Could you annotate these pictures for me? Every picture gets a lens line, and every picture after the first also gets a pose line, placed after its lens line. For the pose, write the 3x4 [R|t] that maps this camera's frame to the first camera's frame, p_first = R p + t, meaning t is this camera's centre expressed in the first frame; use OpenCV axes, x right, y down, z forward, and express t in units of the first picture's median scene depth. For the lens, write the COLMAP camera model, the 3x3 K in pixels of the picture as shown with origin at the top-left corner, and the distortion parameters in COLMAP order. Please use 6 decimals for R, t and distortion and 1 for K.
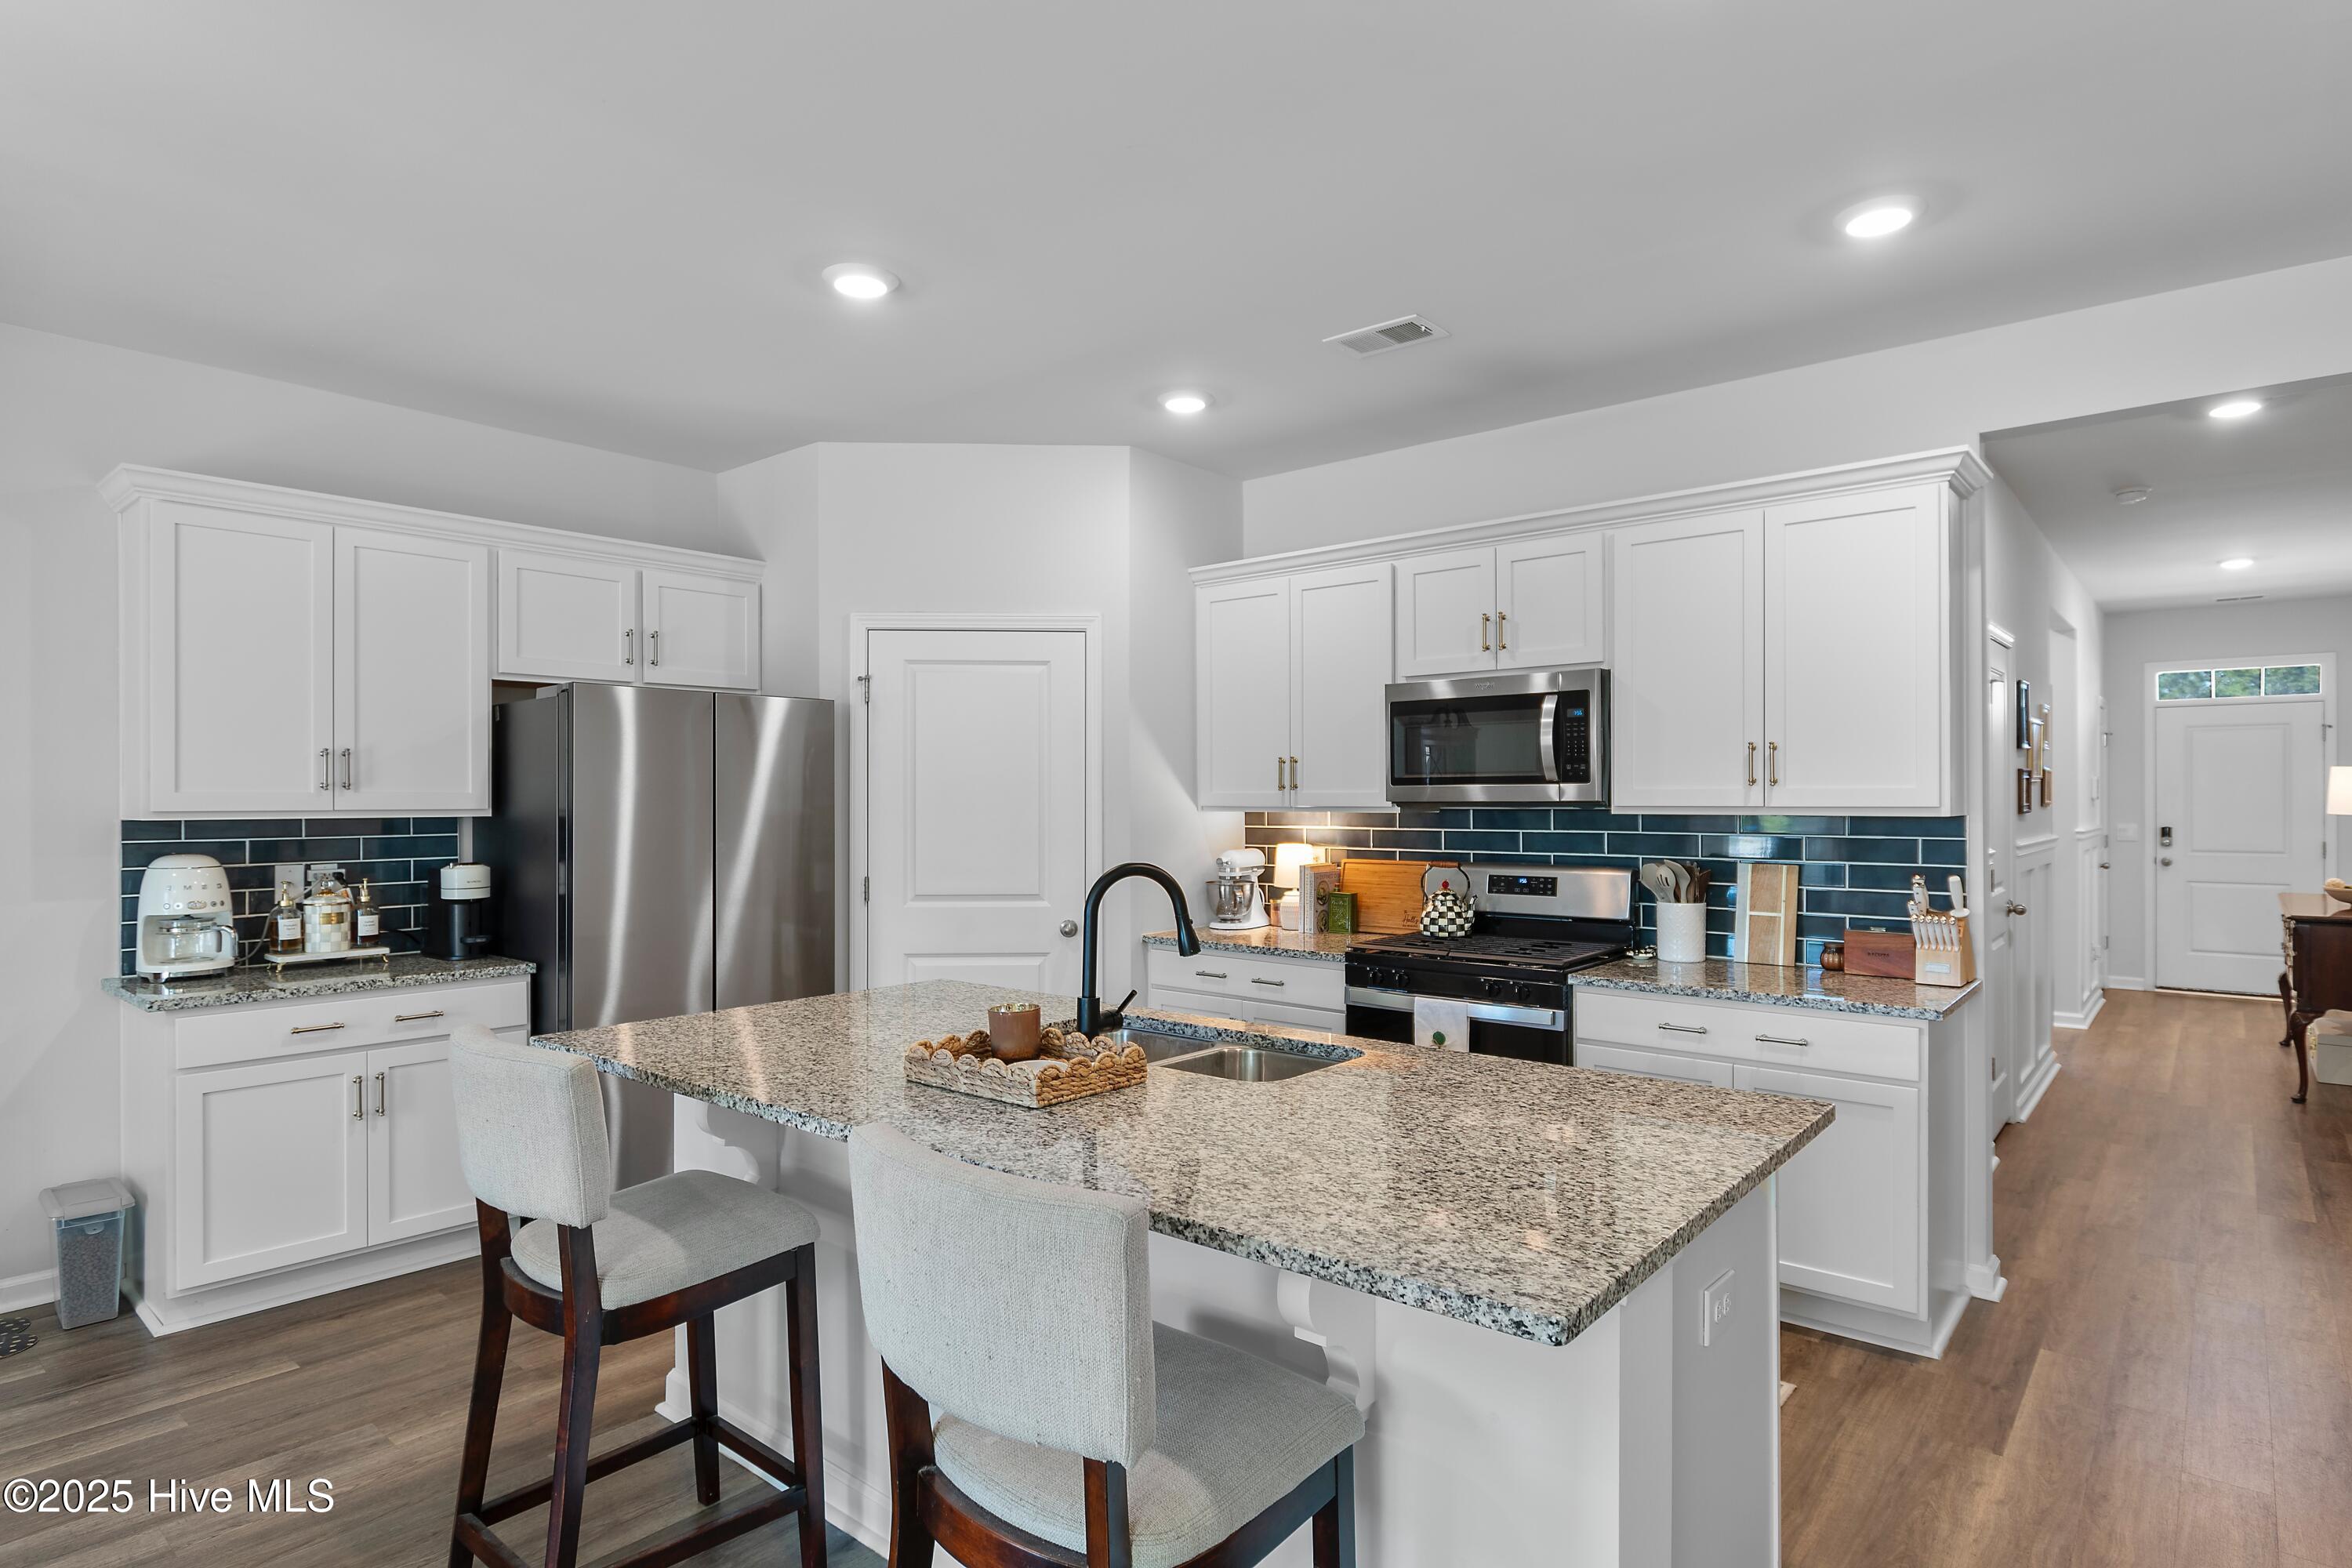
lens RADIAL K [[1248.2, 0, 1161.2], [0, 1248.2, 801.9], [0, 0, 1]] dist [0.007735, -0.005528]
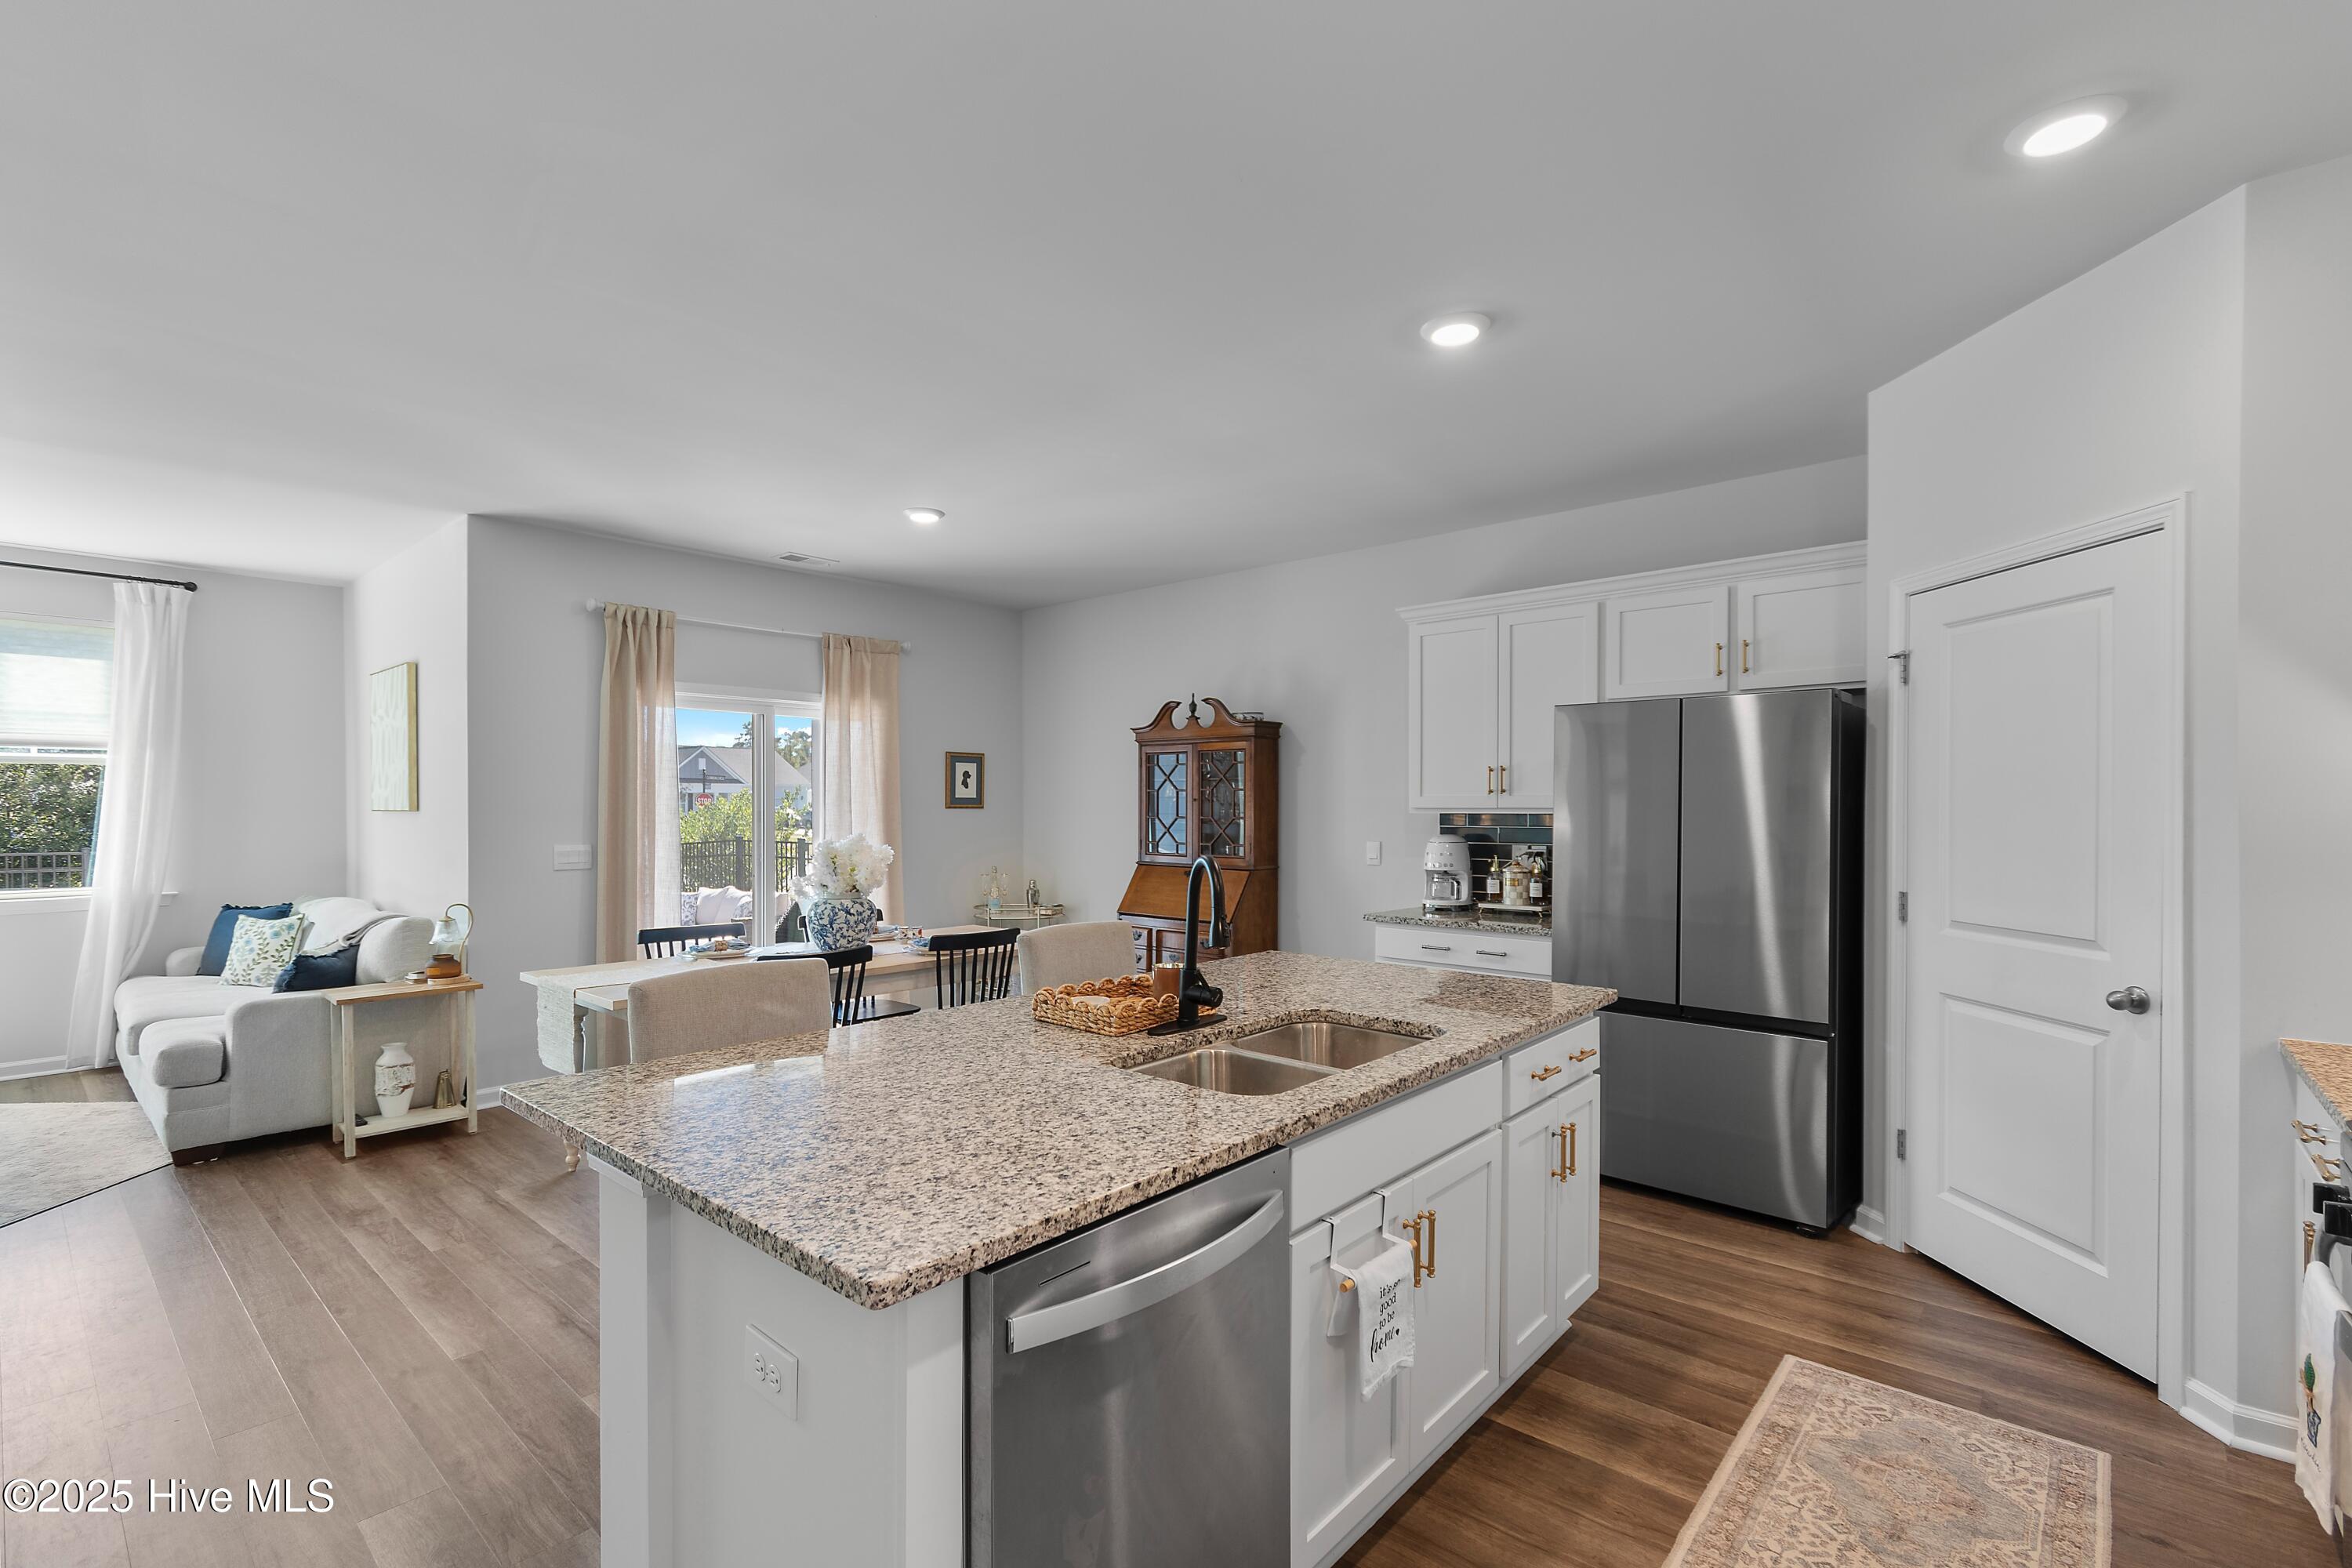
lens RADIAL K [[1043.3, 0, 1173.8], [0, 1043.3, 814.0], [0, 0, 1]] dist [0.007626, -0.002173]
pose [[-0.012929, 0.009893, -0.999867, 0.539522], [-0.003369, 0.999945, 0.009937, 0.002692], [0.999911, 0.003497, -0.012895, 0.595561]]
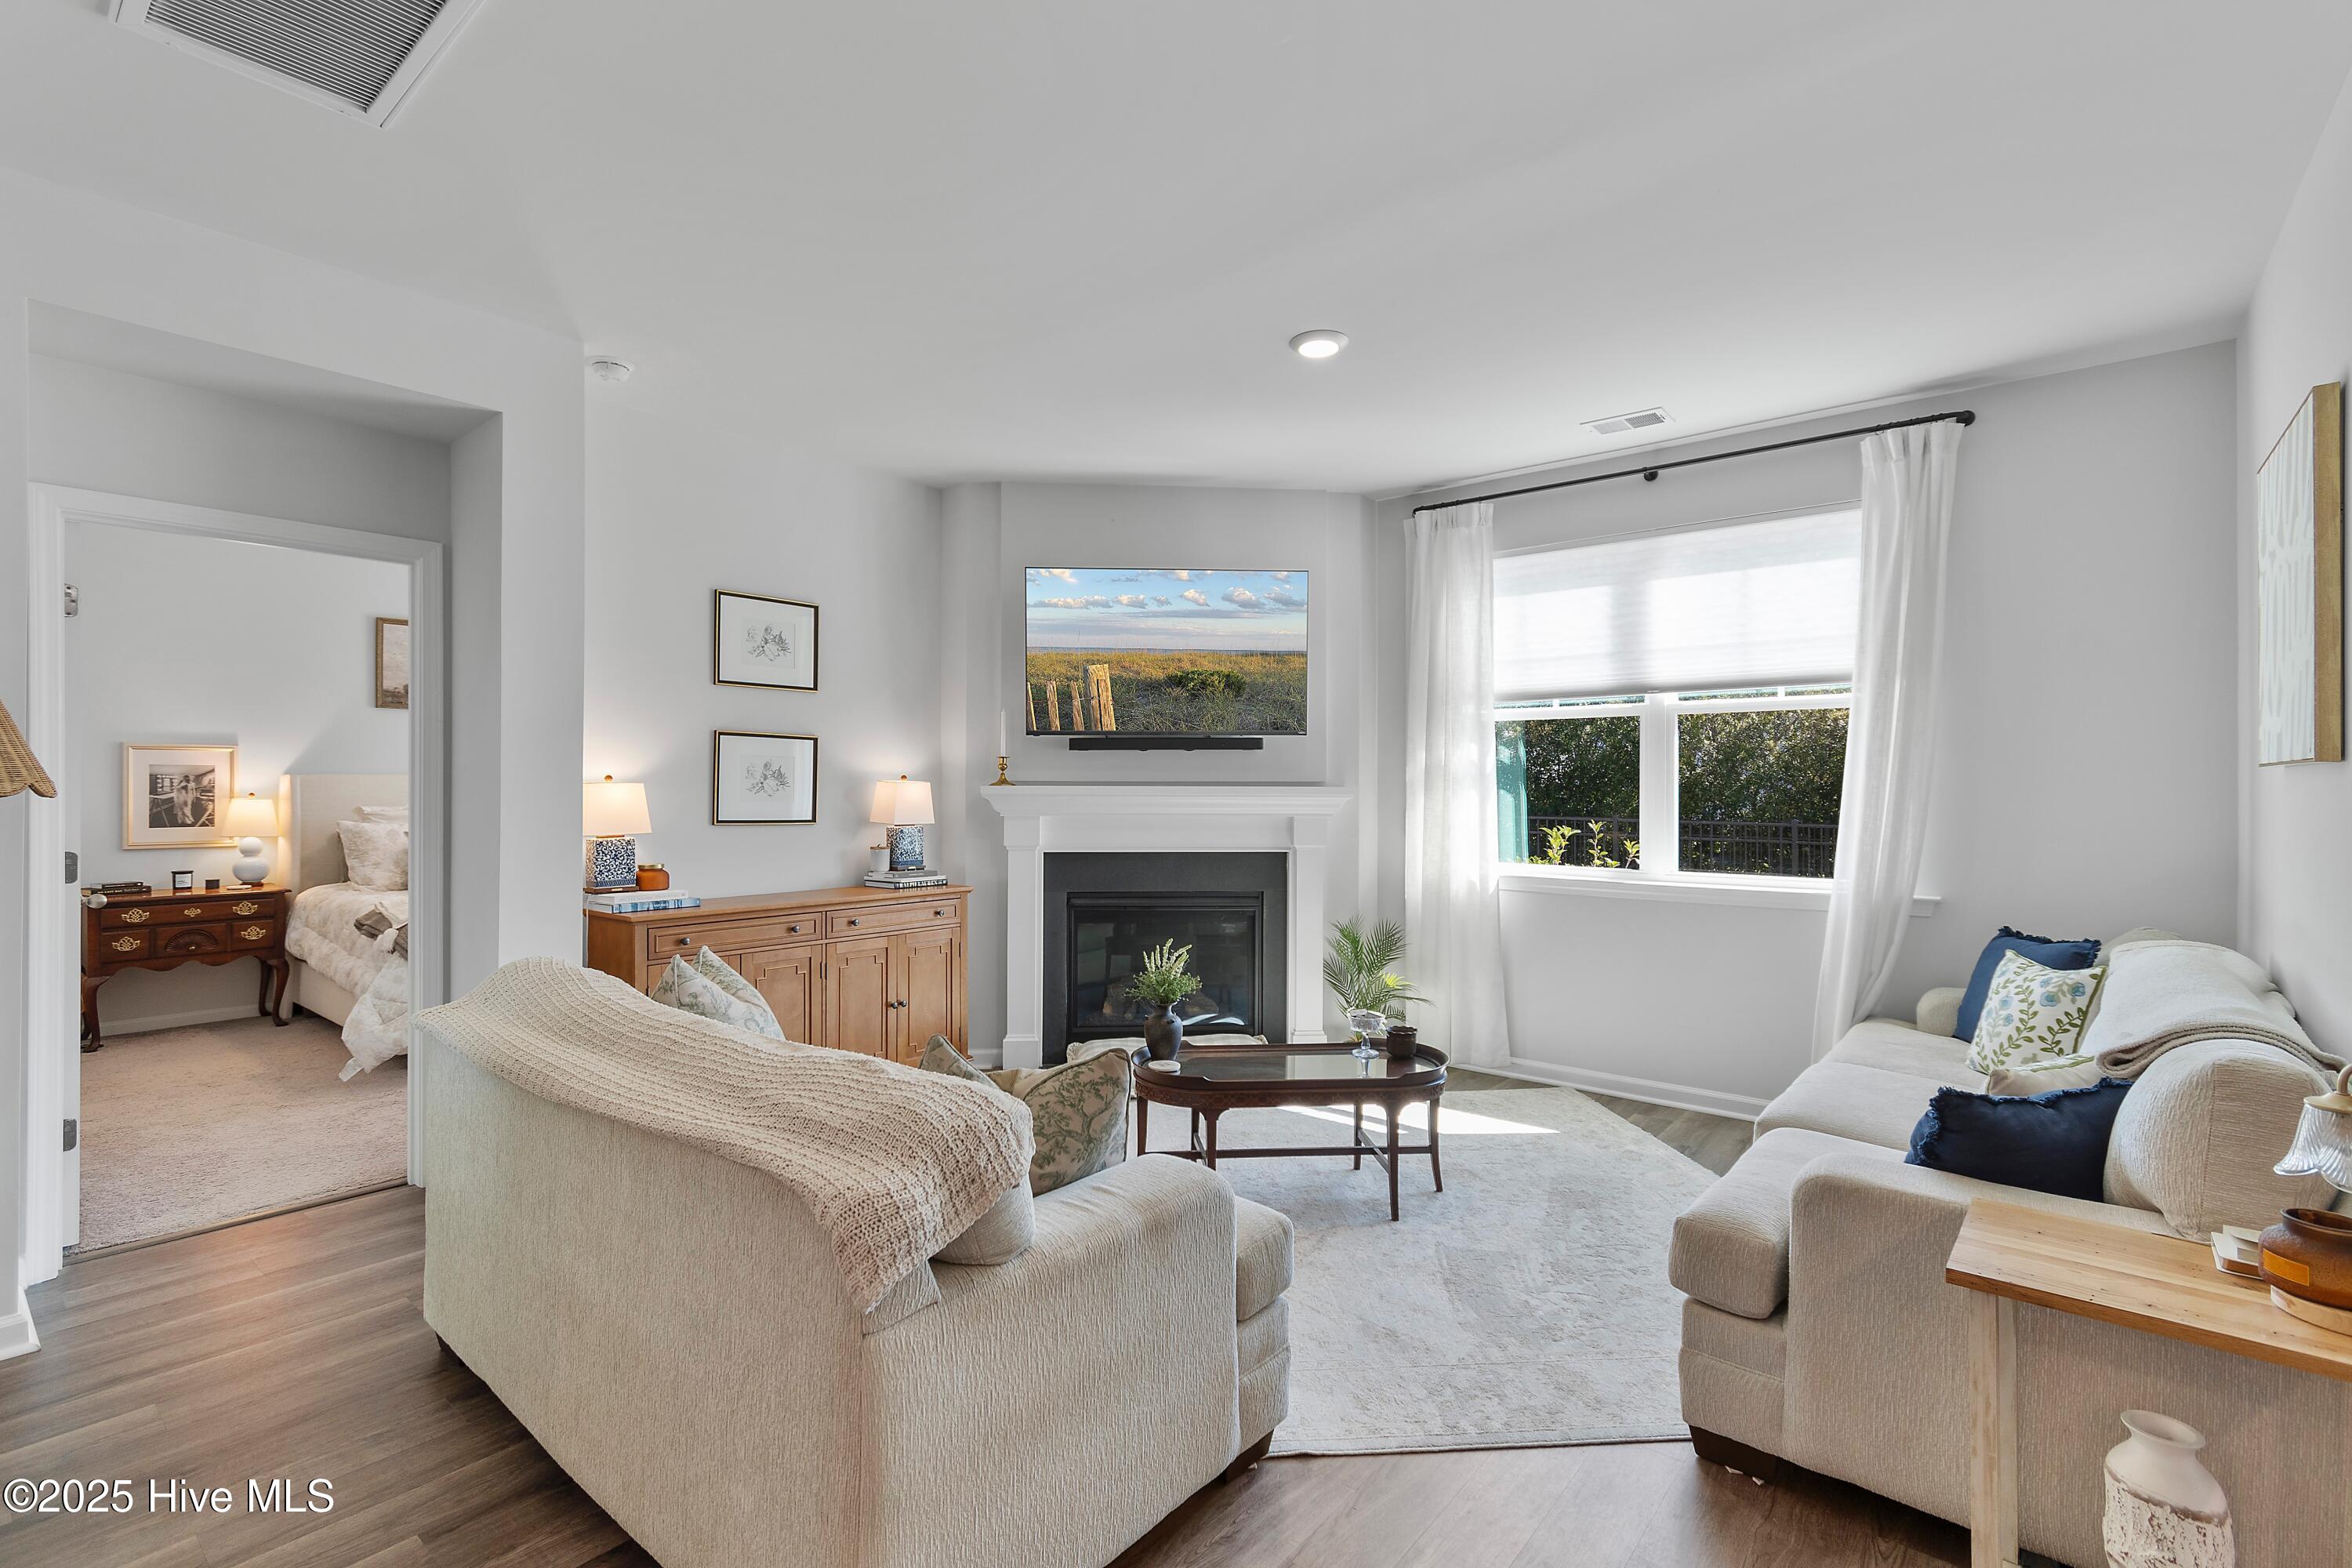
lens RADIAL K [[1043.3, 0, 1181.3], [0, 1043.3, 784.6], [0, 0, 1]] dist [0.007626, -0.002173]
pose [[-0.999924, -0.000906, -0.012287, -0.168302], [-0.000940, 0.999996, 0.002798, 0.025845], [0.012284, 0.002810, -0.999921, 0.147318]]
